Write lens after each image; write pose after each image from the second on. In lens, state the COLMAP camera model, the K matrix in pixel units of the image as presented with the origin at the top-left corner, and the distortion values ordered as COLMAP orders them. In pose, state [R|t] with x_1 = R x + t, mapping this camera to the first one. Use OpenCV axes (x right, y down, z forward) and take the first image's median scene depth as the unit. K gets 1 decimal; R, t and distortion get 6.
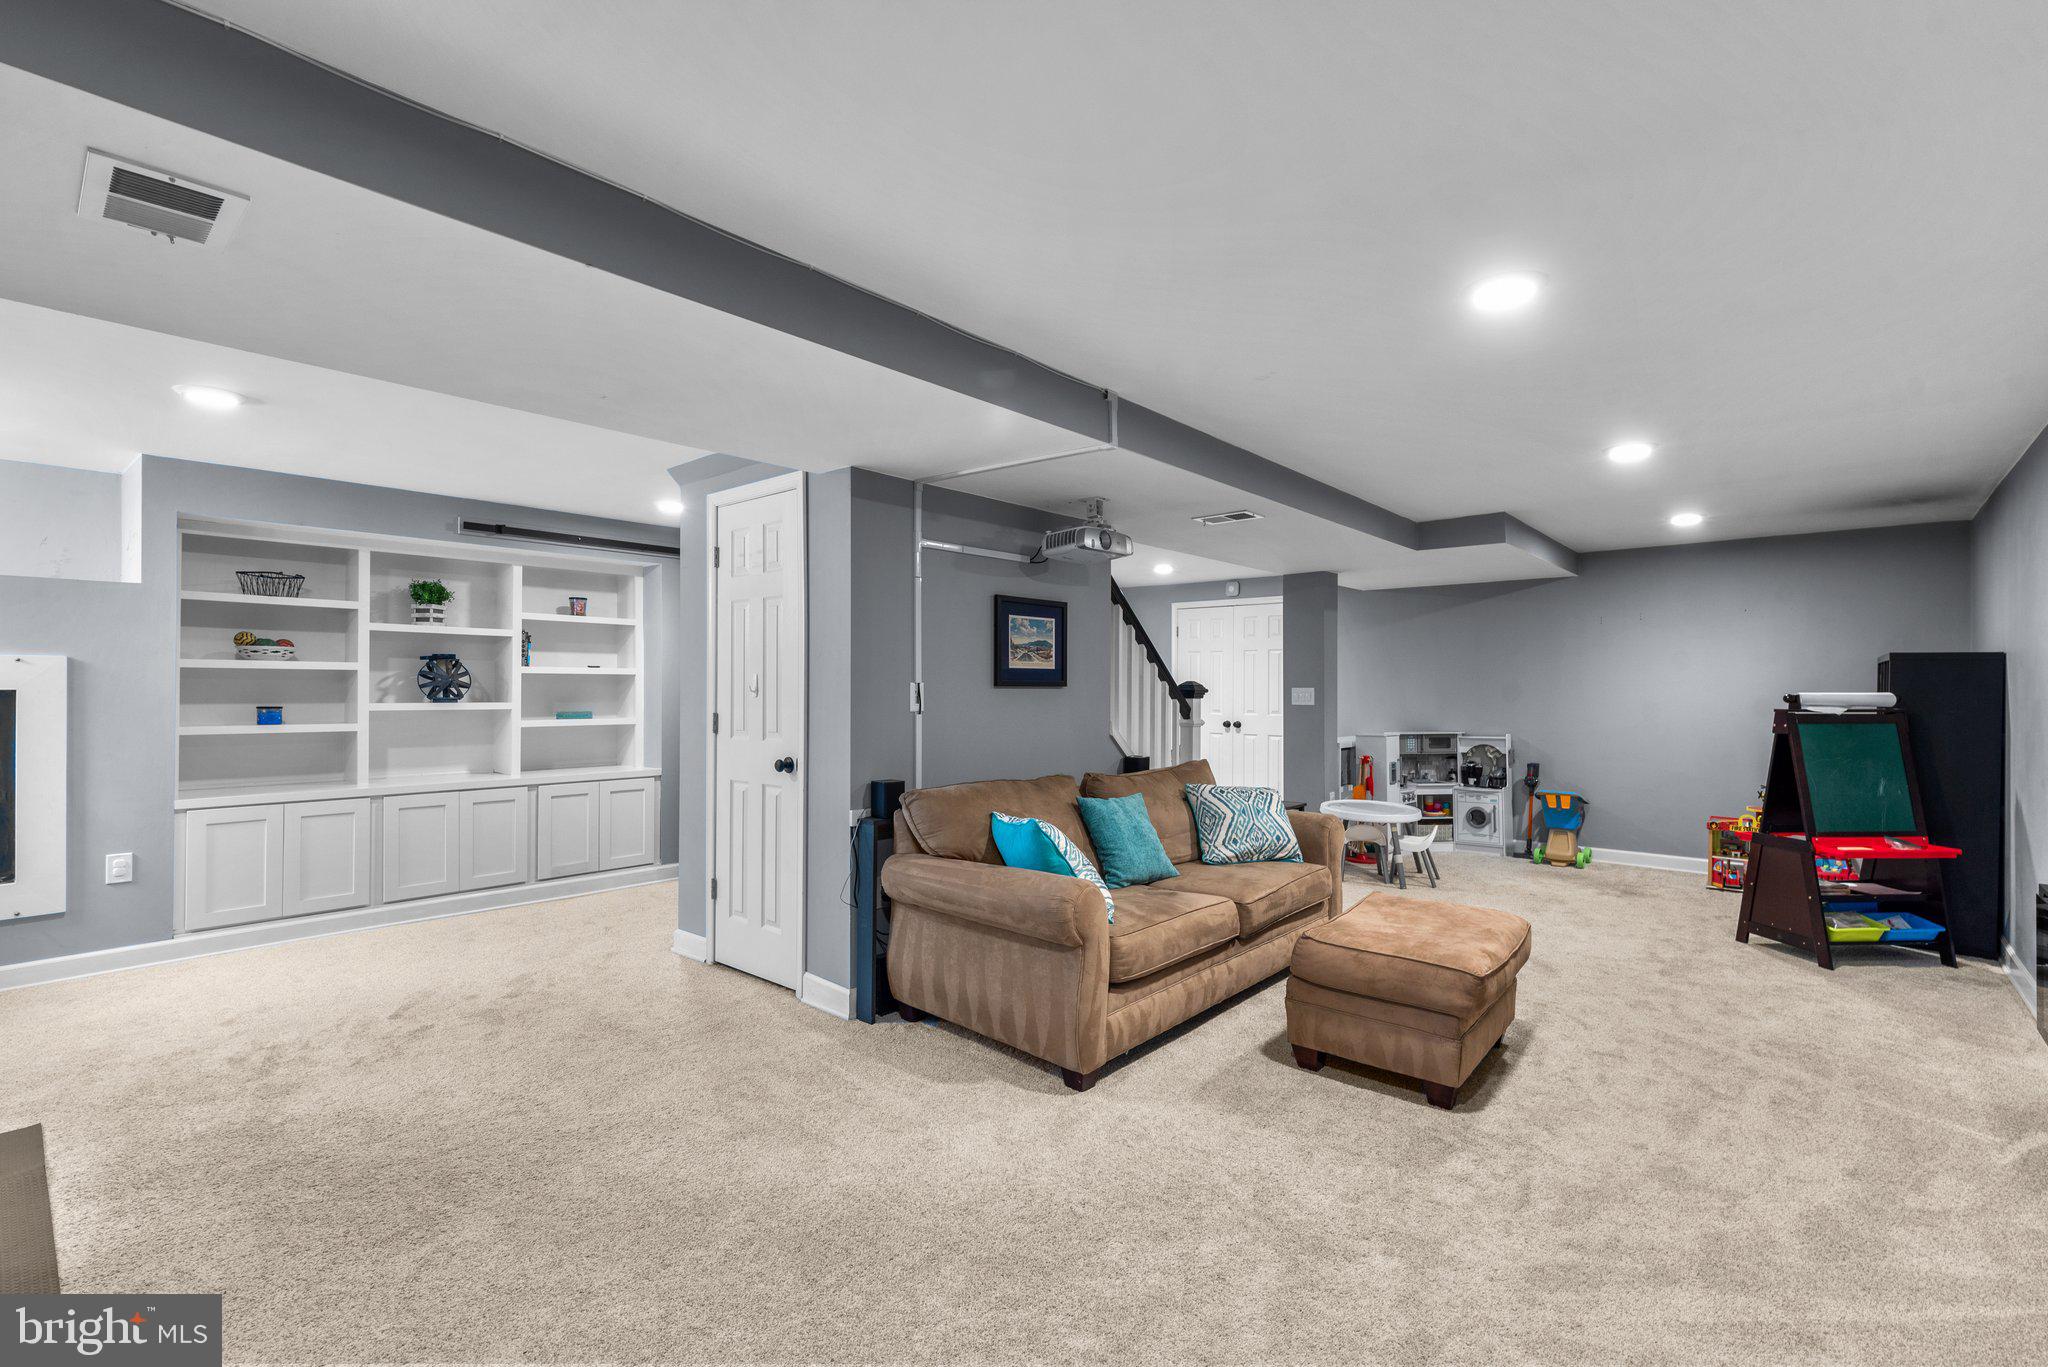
lens RADIAL K [[921.7, 0, 1022.8], [0, 921.7, 677.1], [0, 0, 1]] dist [0.002490, -0.000349]
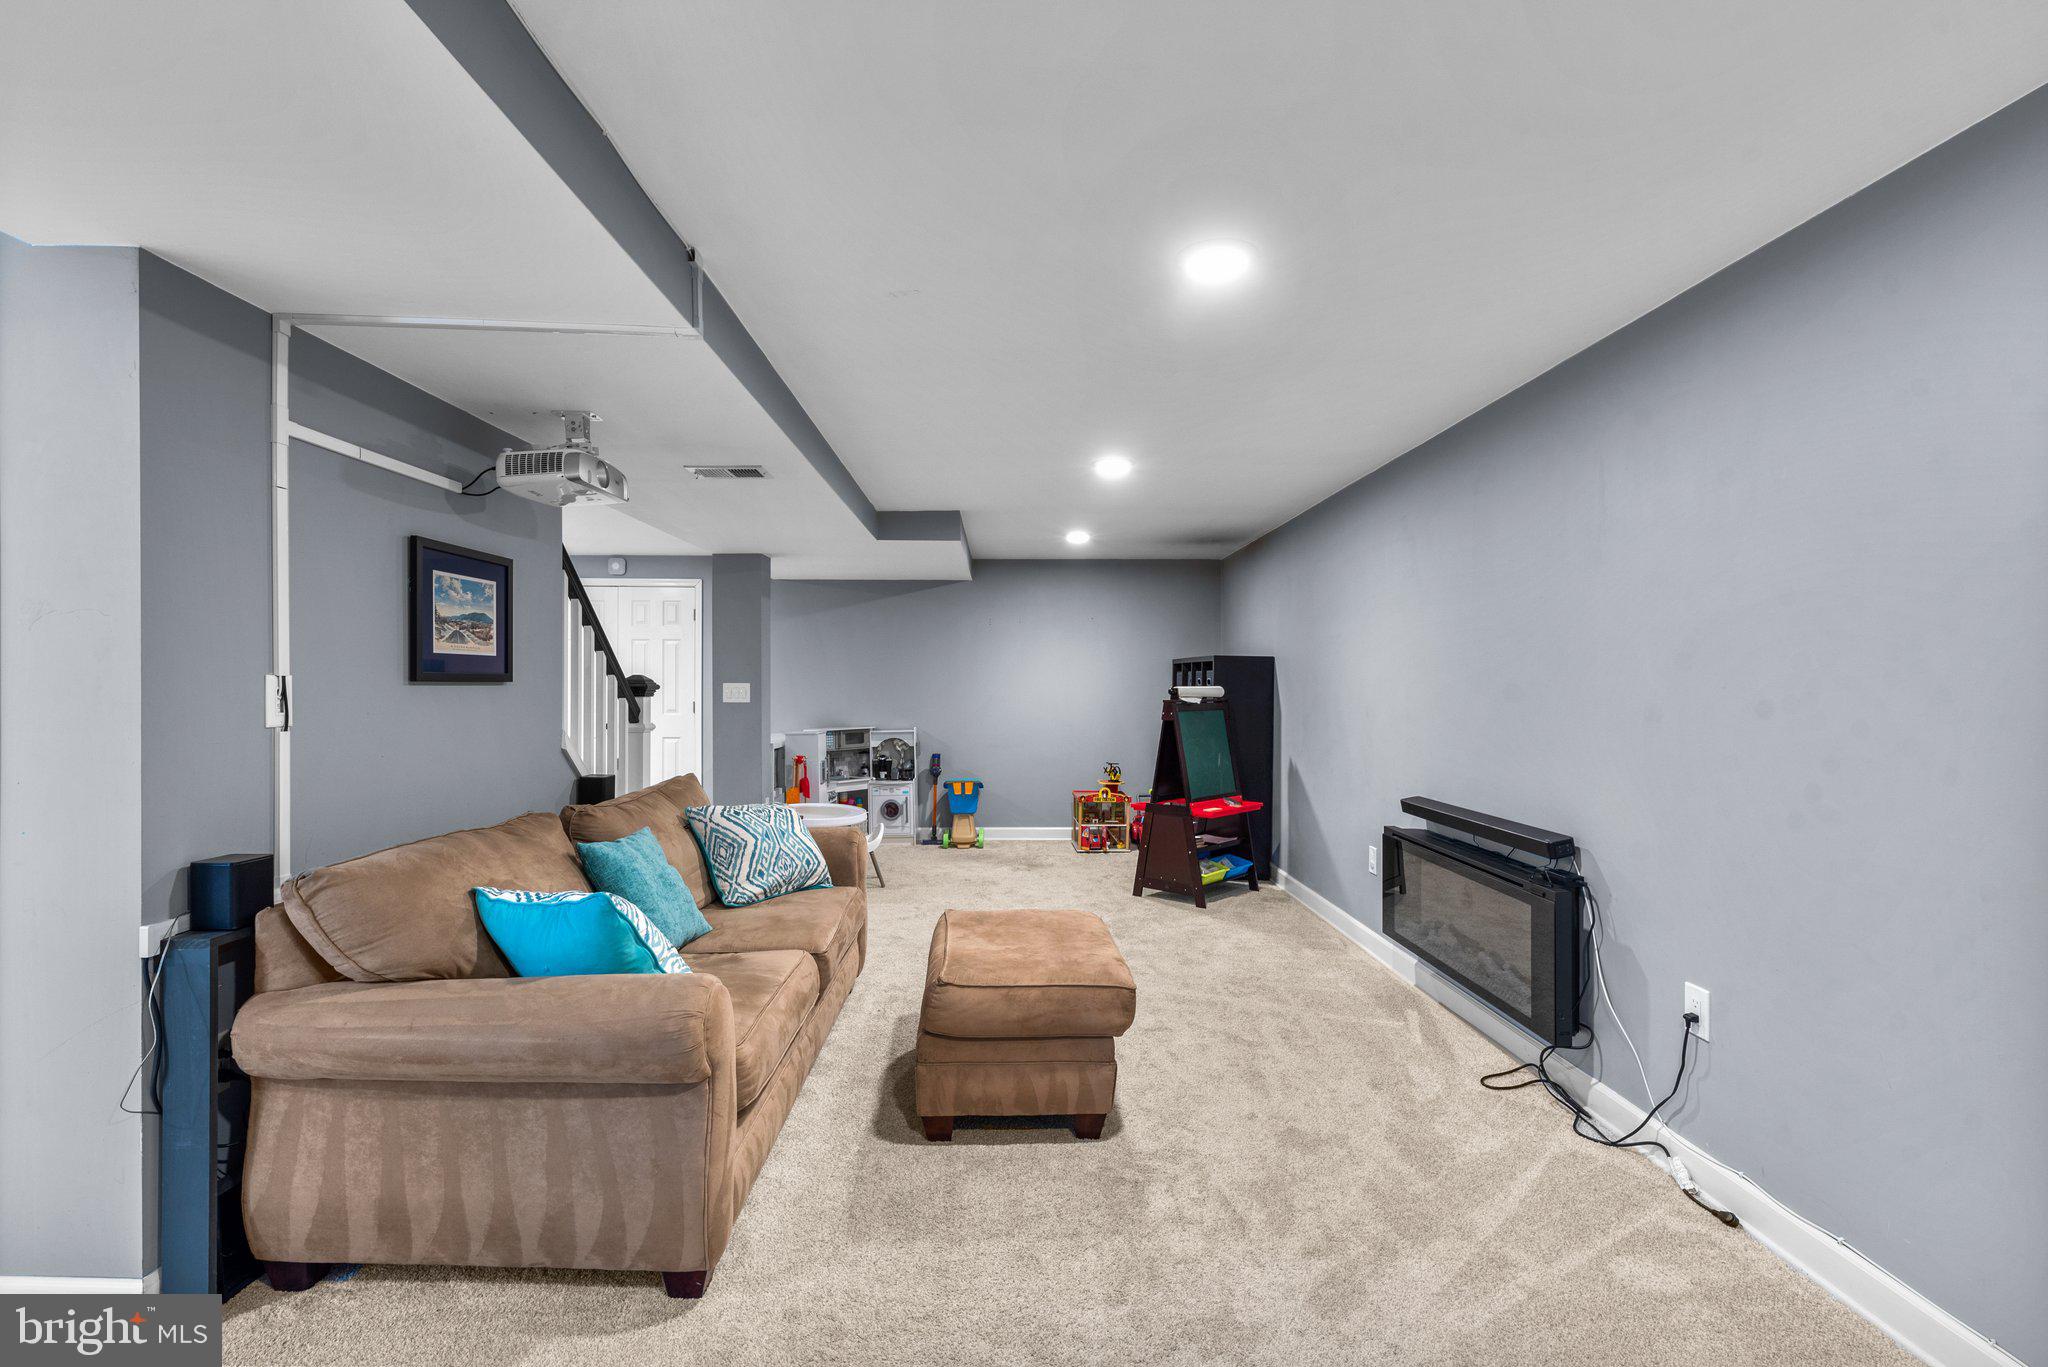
lens RADIAL K [[921.7, 0, 1028.4], [0, 921.7, 680.9], [0, 0, 1]] dist [0.002490, -0.000349]
pose [[0.733344, 0.000213, 0.679857, -0.162657], [-0.006758, 0.999953, 0.006977, 0.002405], [-0.679824, -0.009711, 0.733311, 0.275916]]
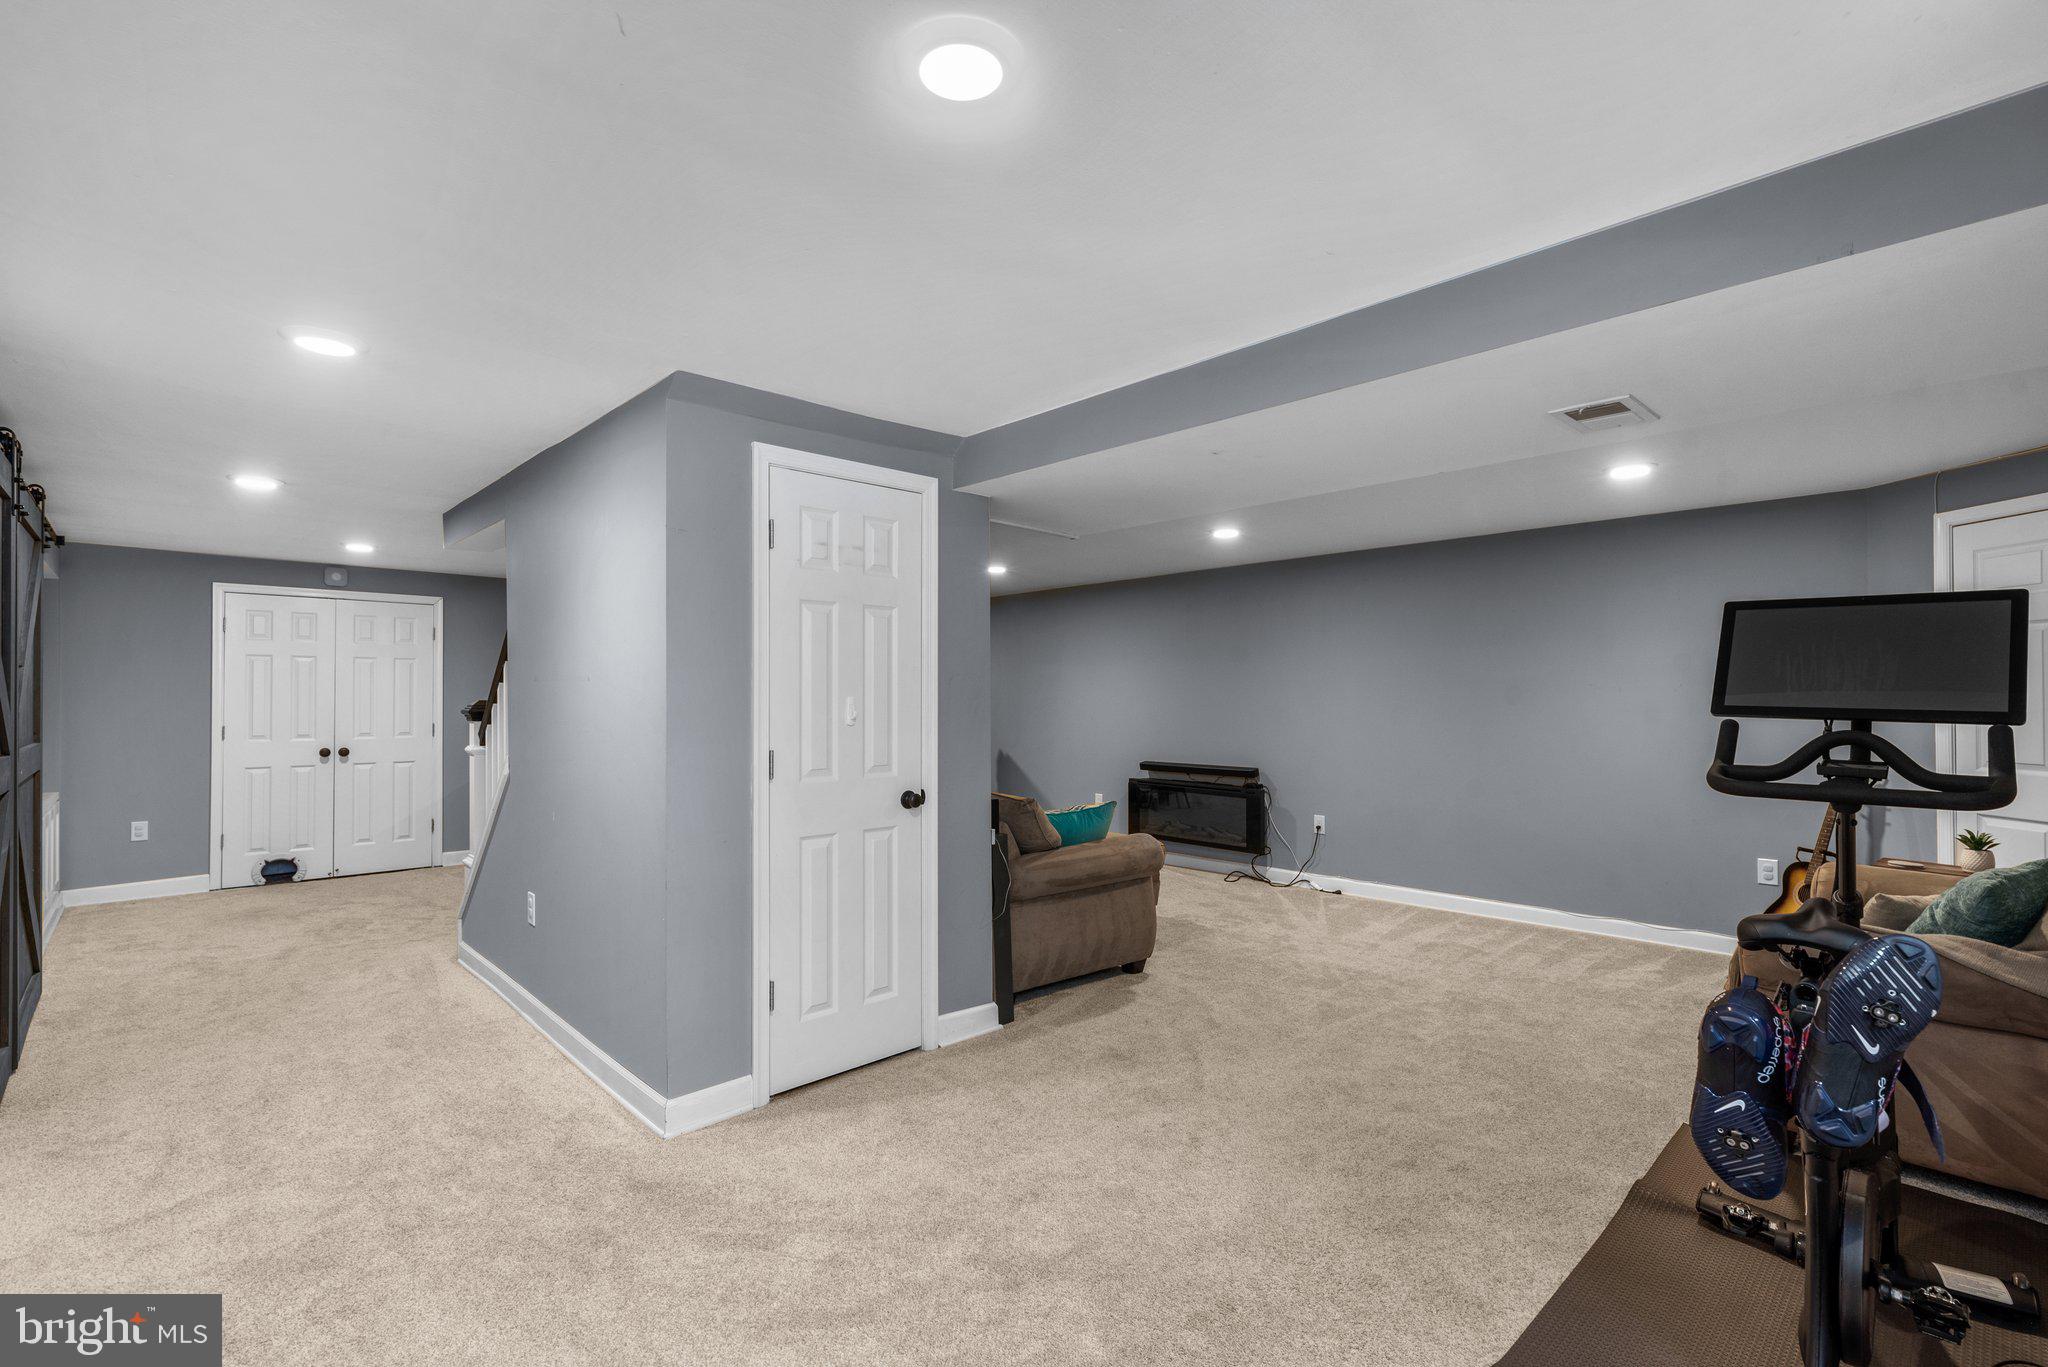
lens RADIAL K [[921.7, 0, 1030.0], [0, 921.7, 689.0], [0, 0, 1]] dist [0.002490, -0.000349]
pose [[0.091125, 0.005164, 0.995826, -1.122580], [-0.008152, 0.999957, -0.004440, -0.007049], [-0.995806, -0.007713, 0.091163, 0.798486]]
